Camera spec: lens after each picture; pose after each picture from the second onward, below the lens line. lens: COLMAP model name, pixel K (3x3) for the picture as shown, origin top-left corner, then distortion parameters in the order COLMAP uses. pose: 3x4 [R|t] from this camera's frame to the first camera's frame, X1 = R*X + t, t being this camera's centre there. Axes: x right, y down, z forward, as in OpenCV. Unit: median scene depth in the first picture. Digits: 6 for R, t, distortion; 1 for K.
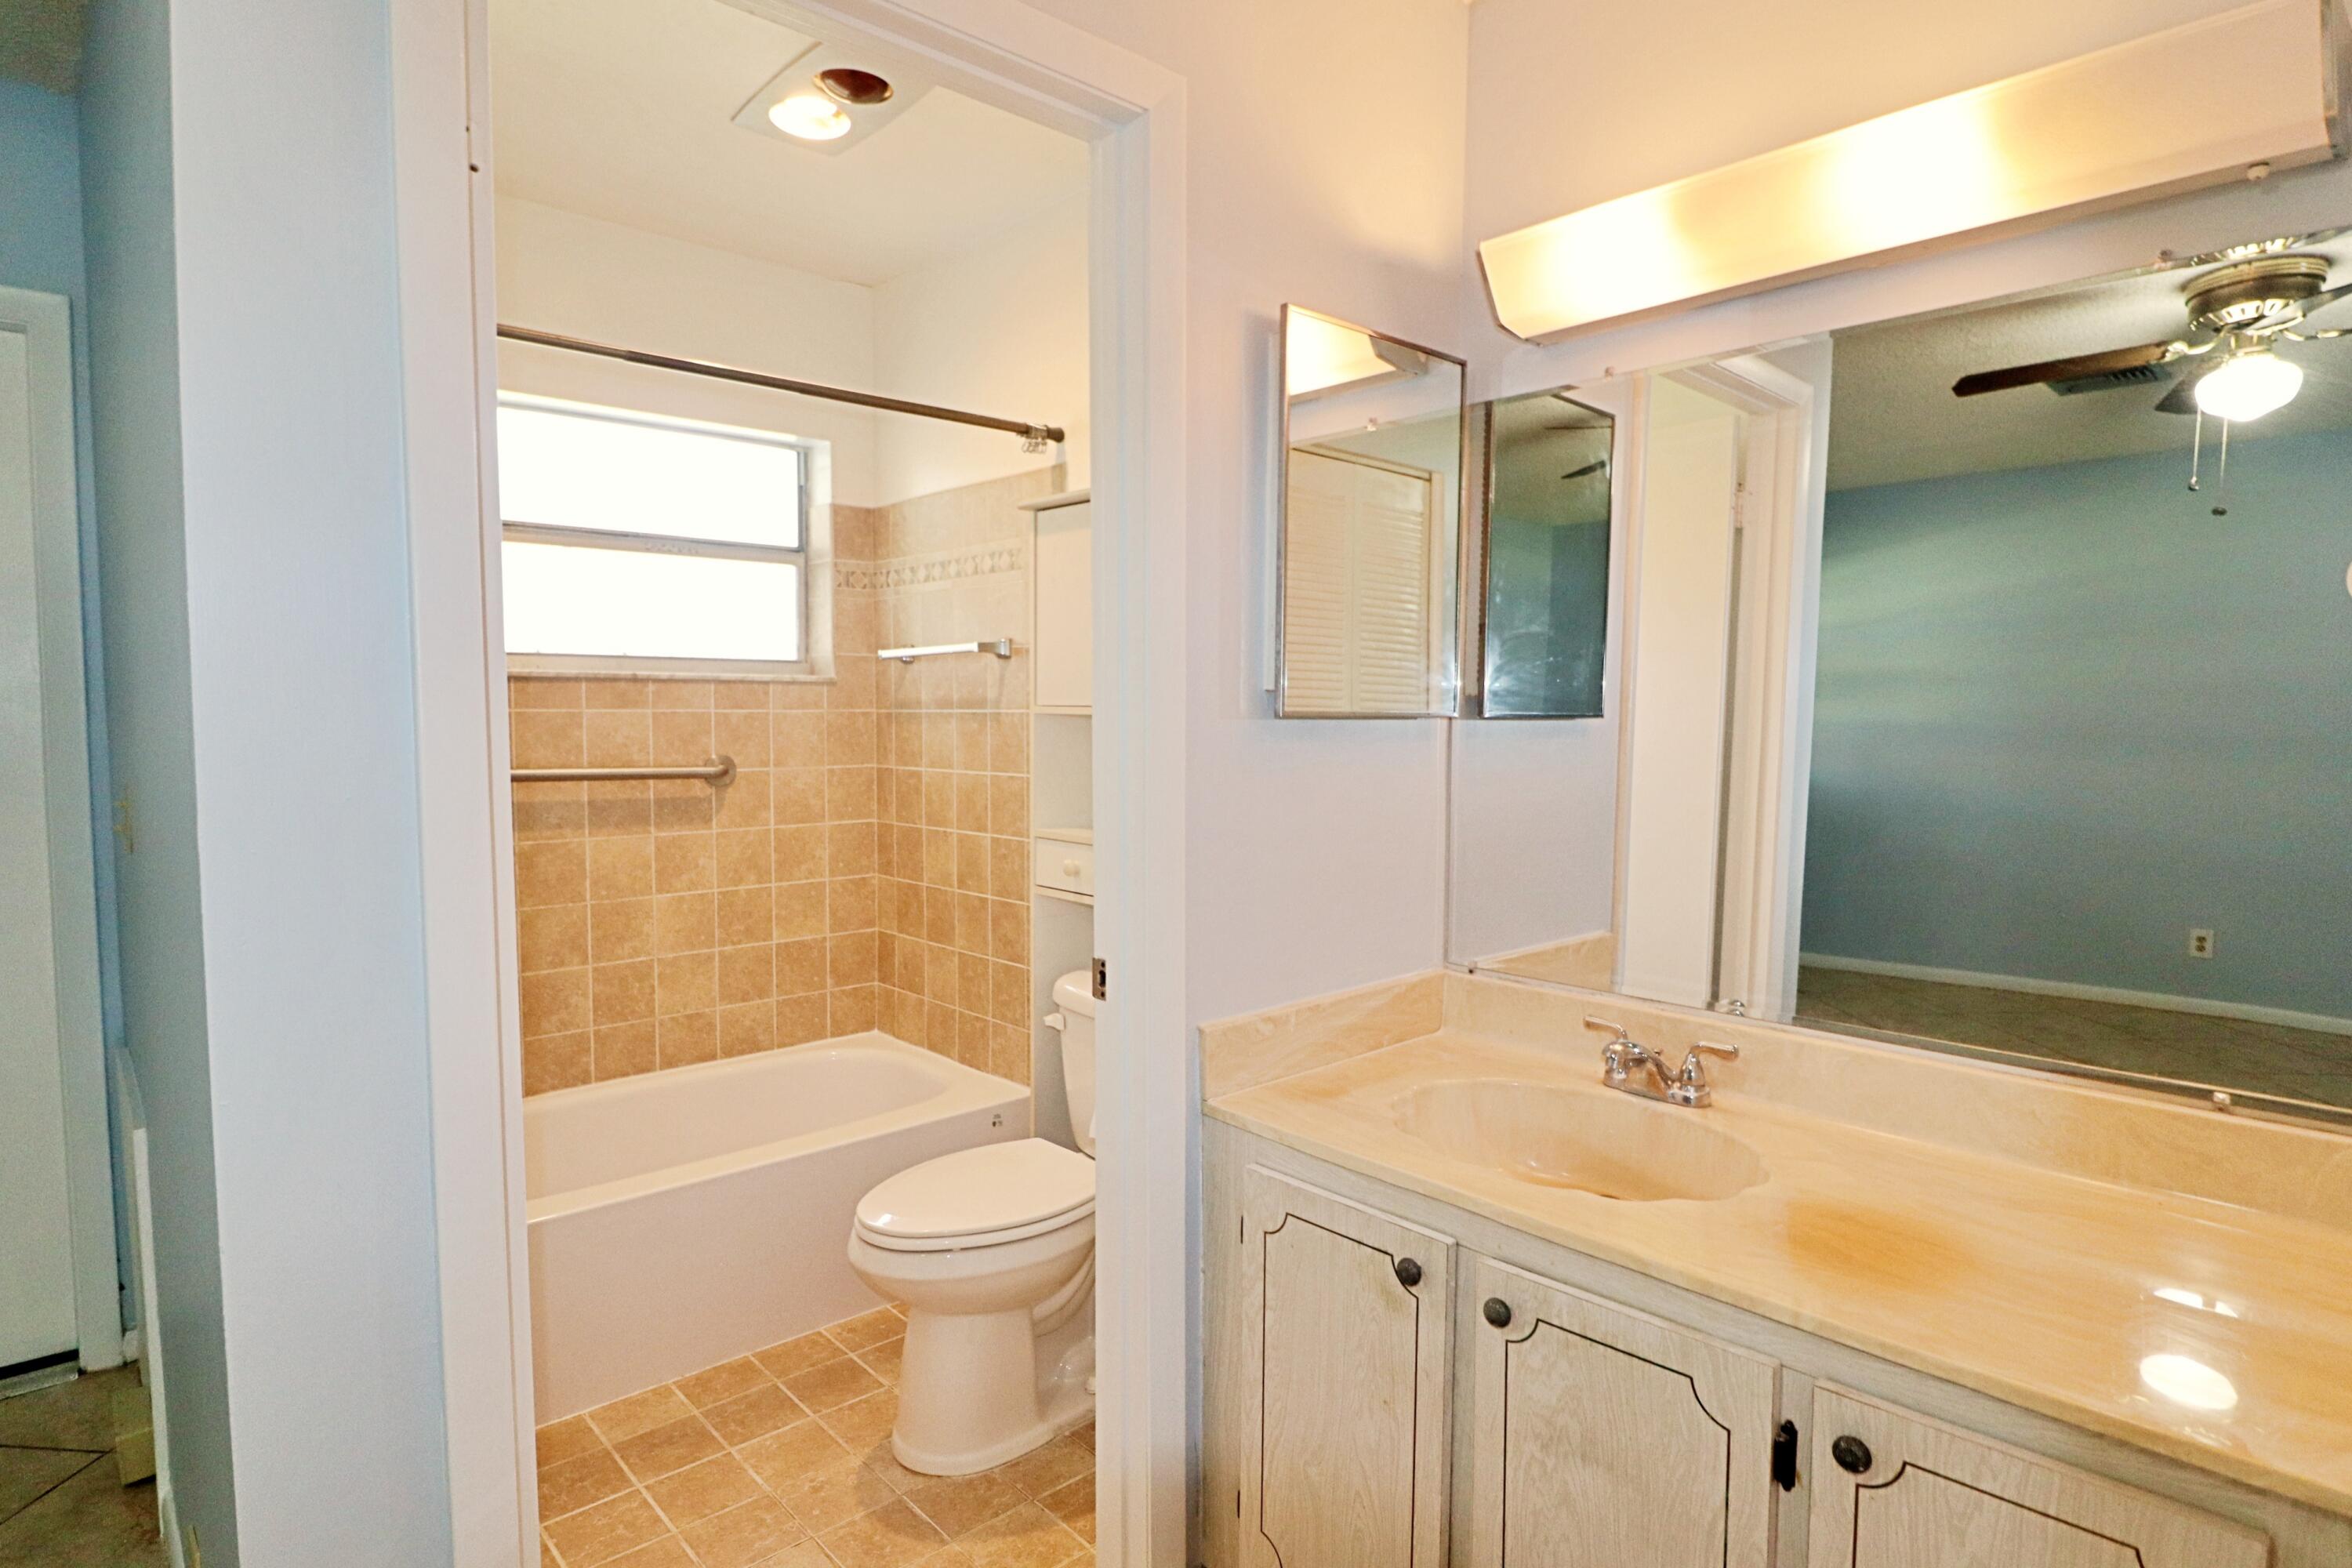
lens RADIAL K [[1245.9, 0, 1176.0], [0, 1245.9, 784.0], [0, 0, 1]] dist [-0.001614, -0.000572]
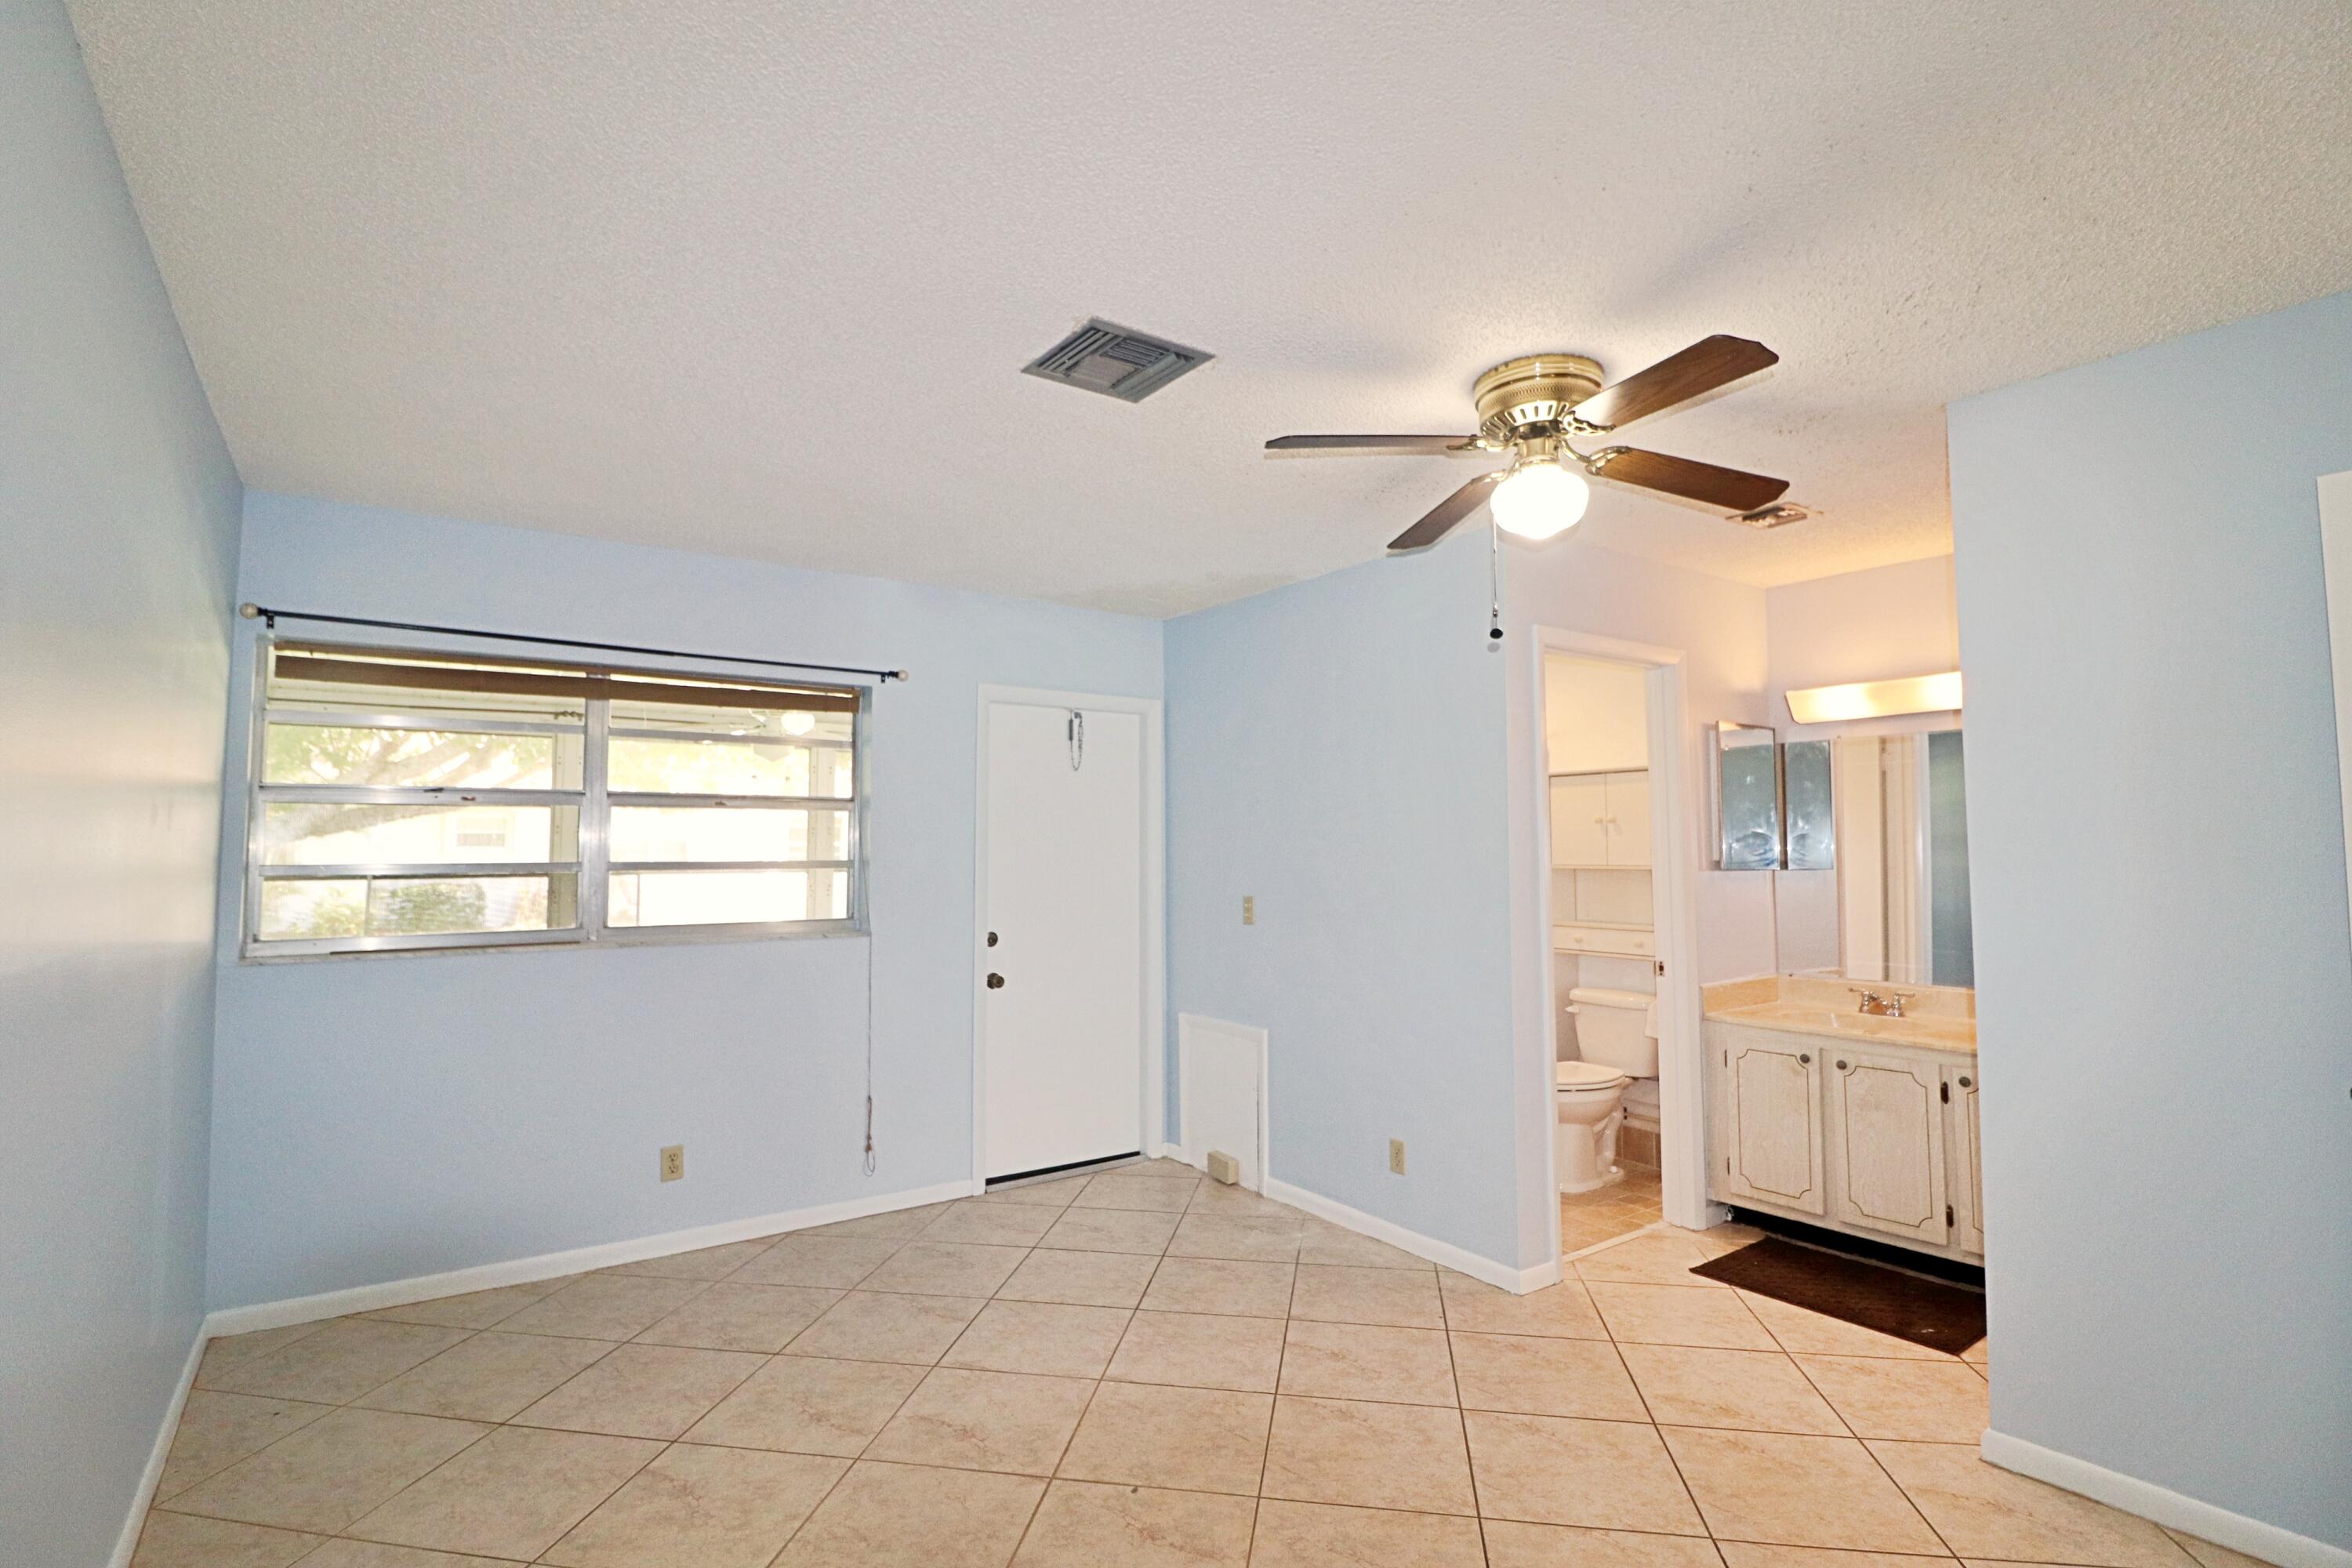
lens RADIAL K [[1098.2, 0, 1177.4], [0, 1098.2, 781.0], [0, 0, 1]] dist [0.001542, -0.013529]
pose [[0.992154, -0.015961, -0.123997, -0.422322], [-0.000003, 0.991814, -0.127693, 0.030757], [0.125020, 0.126692, 0.984032, -0.809054]]
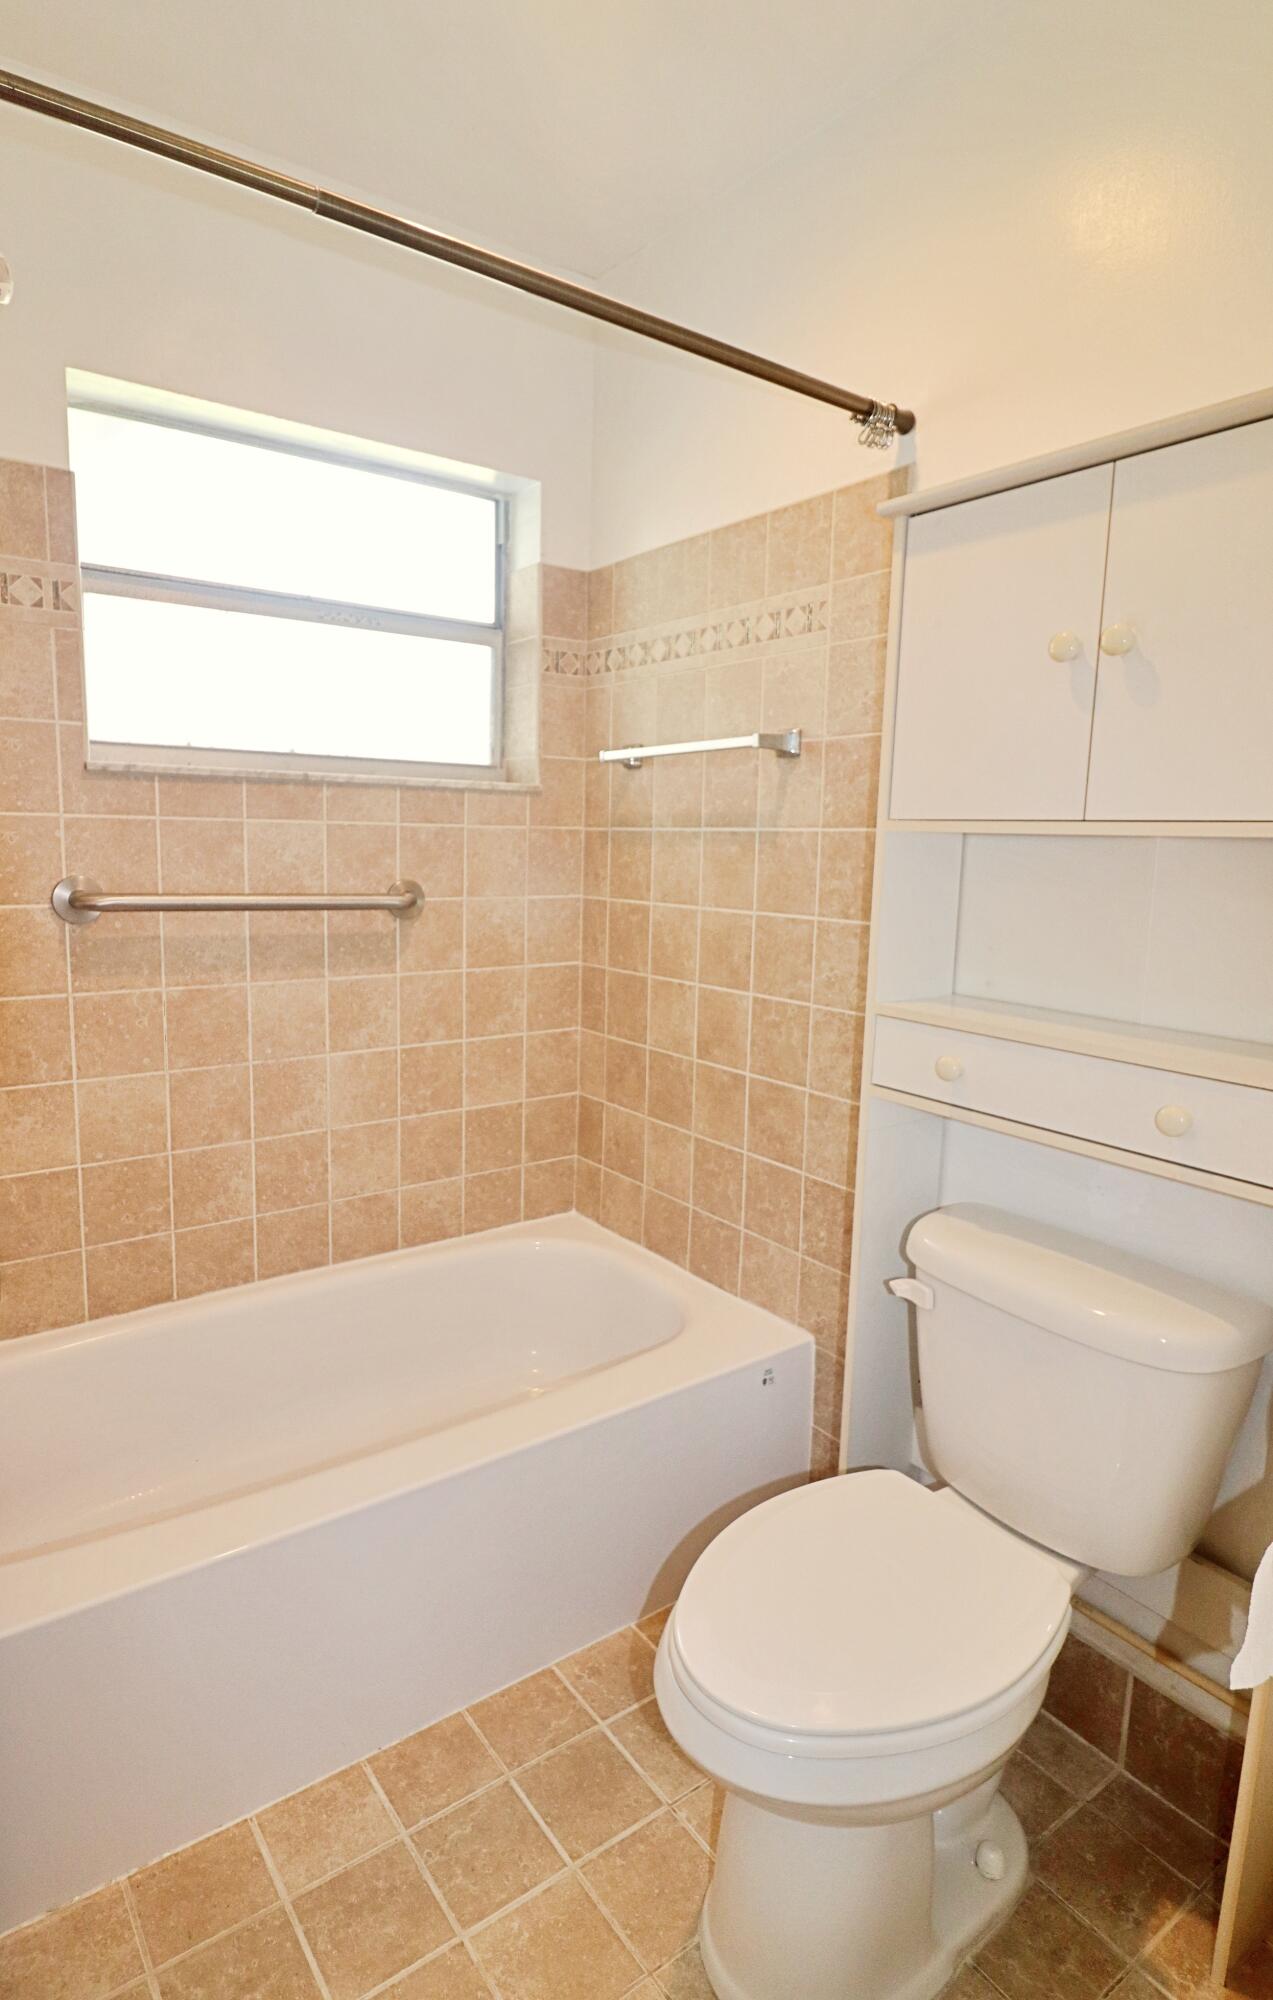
lens RADIAL K [[1066.3, 0, 590.6], [0, 1066.3, 990.8], [0, 0, 1]] dist [-0.000926, -0.000630]
pose [[0.991825, 0.034473, -0.122858, -0.161518], [-0.024316, 0.996233, 0.083235, -0.012584], [0.125265, -0.079567, 0.988928, 0.331059]]
